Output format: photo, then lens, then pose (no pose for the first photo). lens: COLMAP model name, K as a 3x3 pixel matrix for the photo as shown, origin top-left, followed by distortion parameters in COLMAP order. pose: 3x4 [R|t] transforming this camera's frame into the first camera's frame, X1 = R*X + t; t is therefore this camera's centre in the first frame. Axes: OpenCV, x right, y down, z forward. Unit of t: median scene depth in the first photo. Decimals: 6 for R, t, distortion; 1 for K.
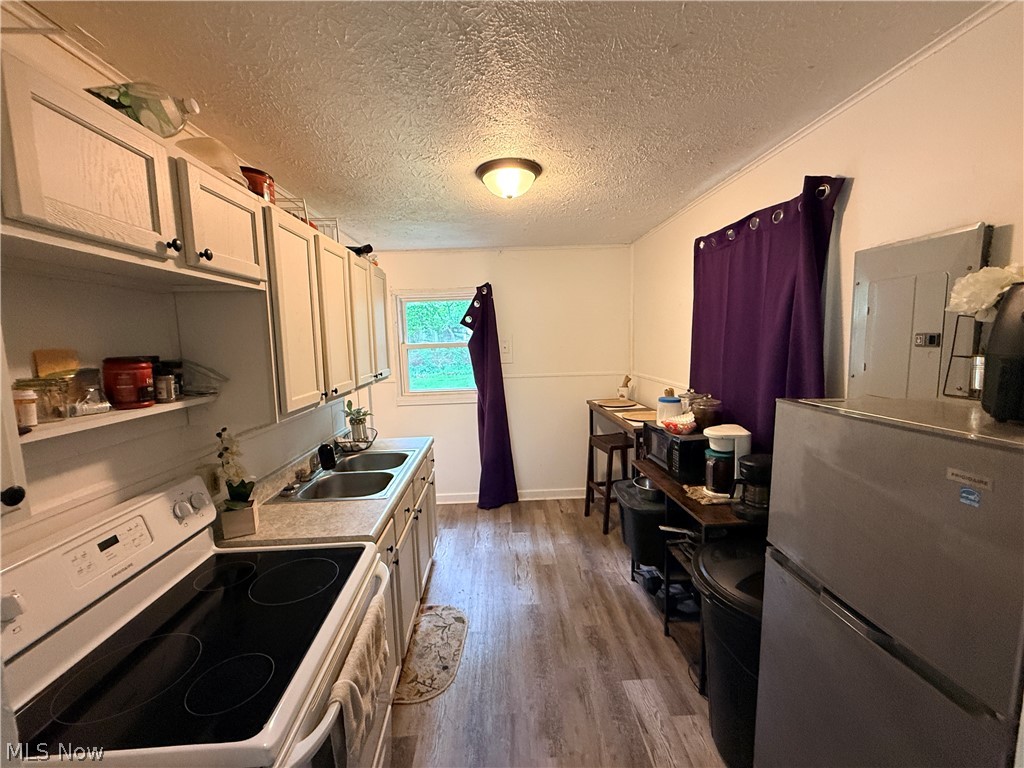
lens RADIAL K [[407.6, 0, 512.4], [0, 407.6, 385.5], [0, 0, 1]] dist [0.001205, -0.000209]
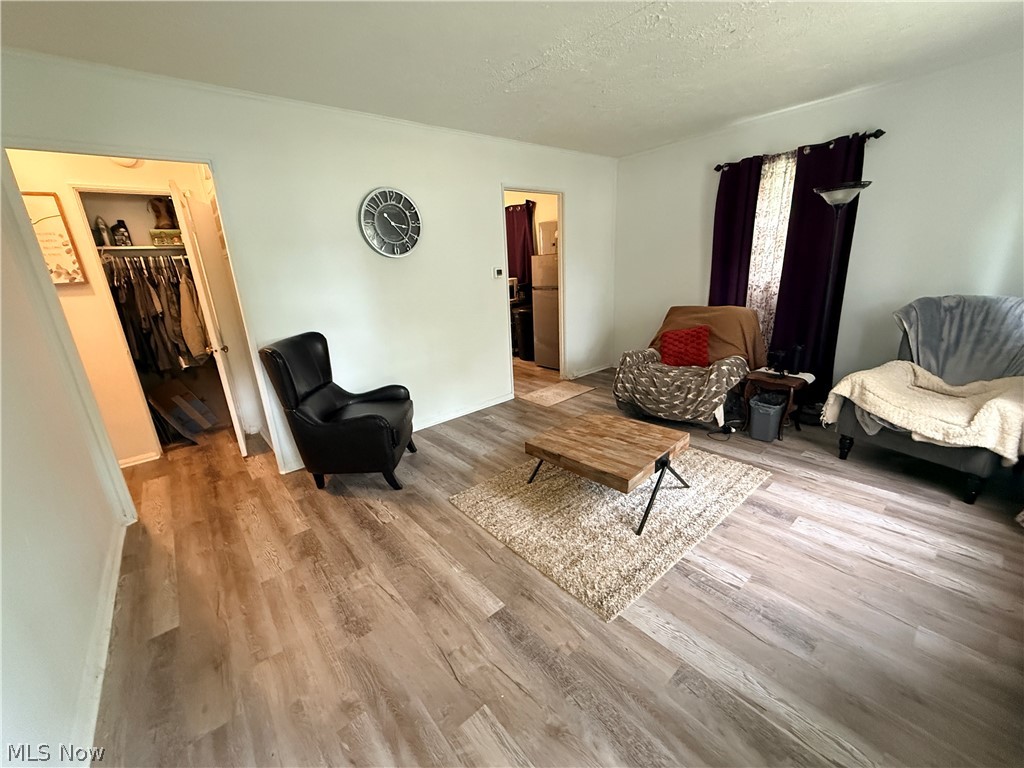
lens RADIAL K [[407.6, 0, 509.3], [0, 407.6, 385.6], [0, 0, 1]] dist [0.001205, -0.000209]
pose [[0.789554, -0.190713, 0.583295, -1.313026], [0.105145, 0.978471, 0.177593, 0.320892], [-0.604607, -0.078889, 0.792608, -1.373584]]
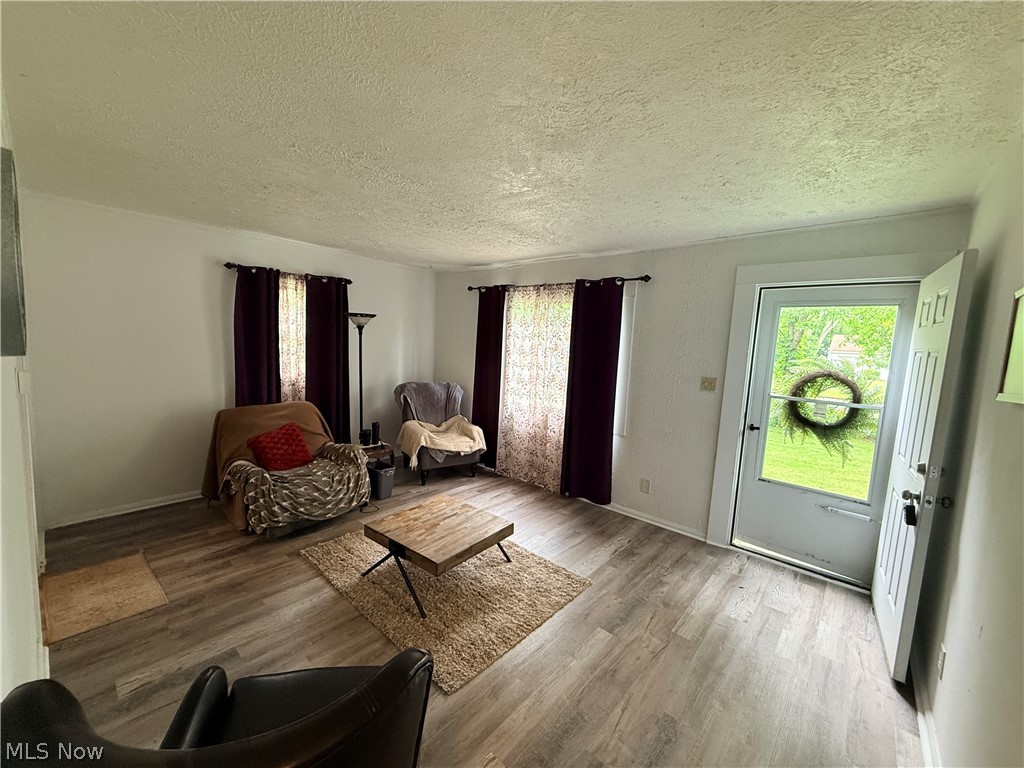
lens RADIAL K [[407.6, 0, 509.2], [0, 407.6, 384.6], [0, 0, 1]] dist [0.001205, -0.000209]
pose [[-0.723011, -0.079544, 0.686242, -1.440277], [0.055593, 0.983428, 0.172563, 0.073463], [-0.688596, 0.162915, -0.706607, 0.000091]]
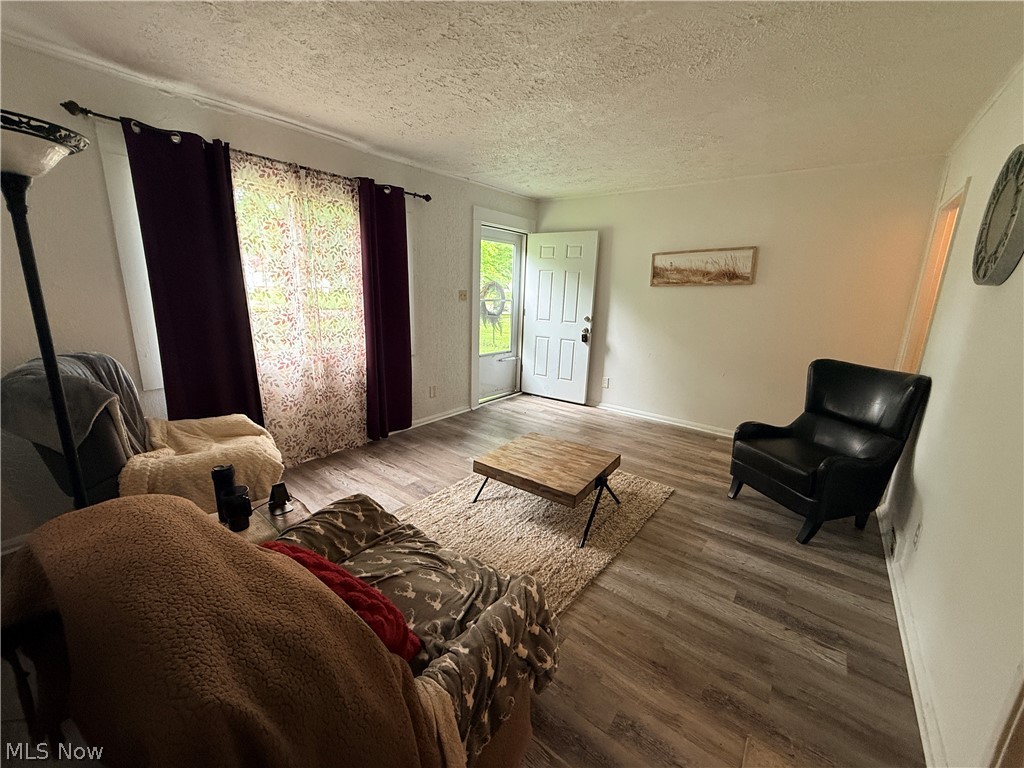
lens RADIAL K [[407.6, 0, 510.8], [0, 407.6, 383.7], [0, 0, 1]] dist [0.001205, -0.000209]
pose [[-0.648315, 0.184722, -0.738624, 0.438273], [-0.103015, 0.939919, 0.325484, 0.106608], [0.754371, 0.287106, -0.590335, -0.104713]]
